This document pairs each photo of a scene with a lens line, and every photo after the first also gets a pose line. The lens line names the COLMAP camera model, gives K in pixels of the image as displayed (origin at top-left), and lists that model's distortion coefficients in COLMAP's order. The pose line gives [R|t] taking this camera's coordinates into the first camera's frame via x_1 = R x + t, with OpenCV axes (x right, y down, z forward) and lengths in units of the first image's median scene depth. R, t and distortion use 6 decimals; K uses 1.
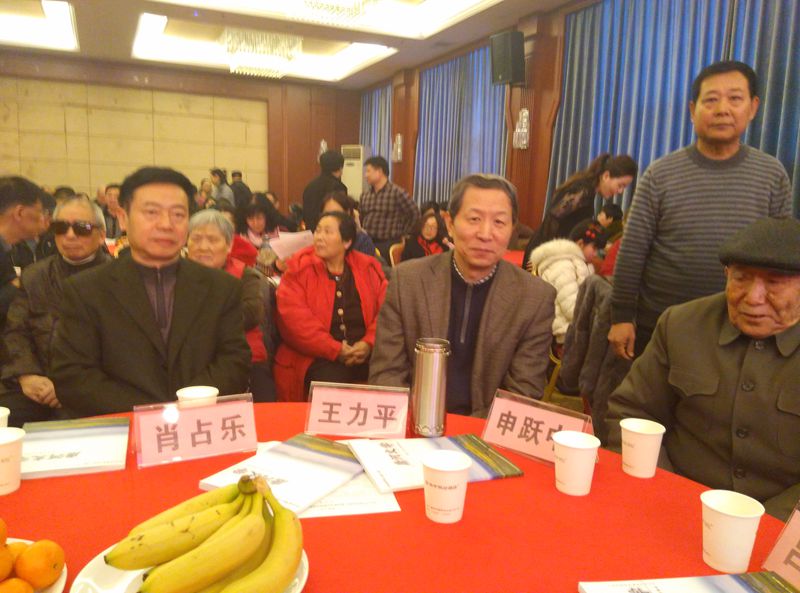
lens RADIAL K [[661.4, 0, 406.6], [0, 661.4, 302.7], [0, 0, 1]] dist [0.054412, -0.111379]
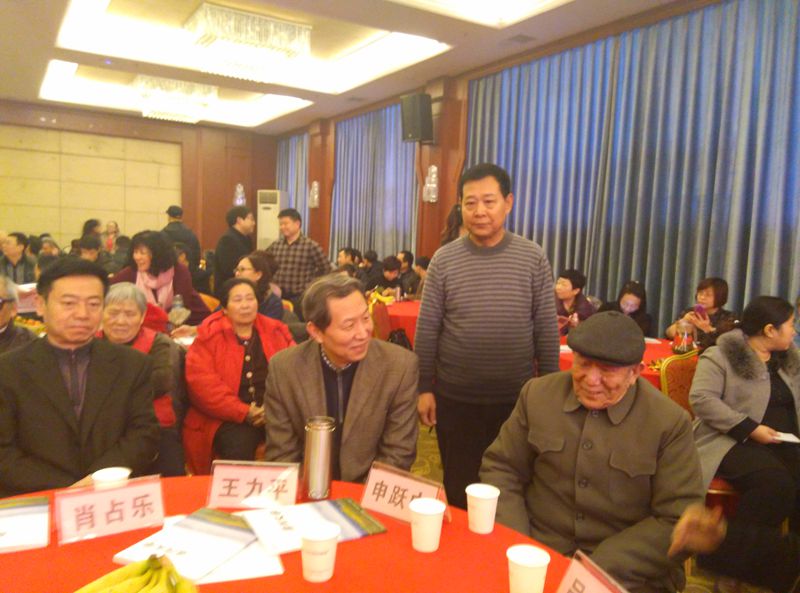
lens RADIAL K [[661.4, 0, 414.6], [0, 661.4, 302.2], [0, 0, 1]] dist [0.054412, -0.111379]
pose [[0.991215, -0.000541, 0.132257, 0.025986], [0.008040, 0.998389, -0.056171, -0.044853], [-0.132014, 0.056741, 0.989623, -0.108727]]
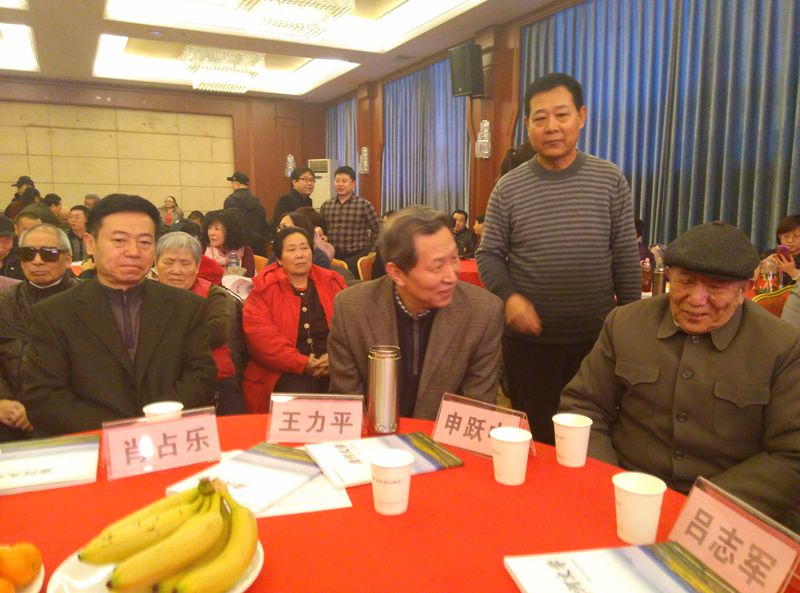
lens RADIAL K [[661.4, 0, 408.5], [0, 661.4, 299.1], [0, 0, 1]] dist [0.054412, -0.111379]
pose [[0.998420, -0.036887, 0.042389, 0.018827], [0.037679, 0.999127, -0.018030, -0.002322], [-0.041687, 0.019599, 0.998938, -0.040833]]
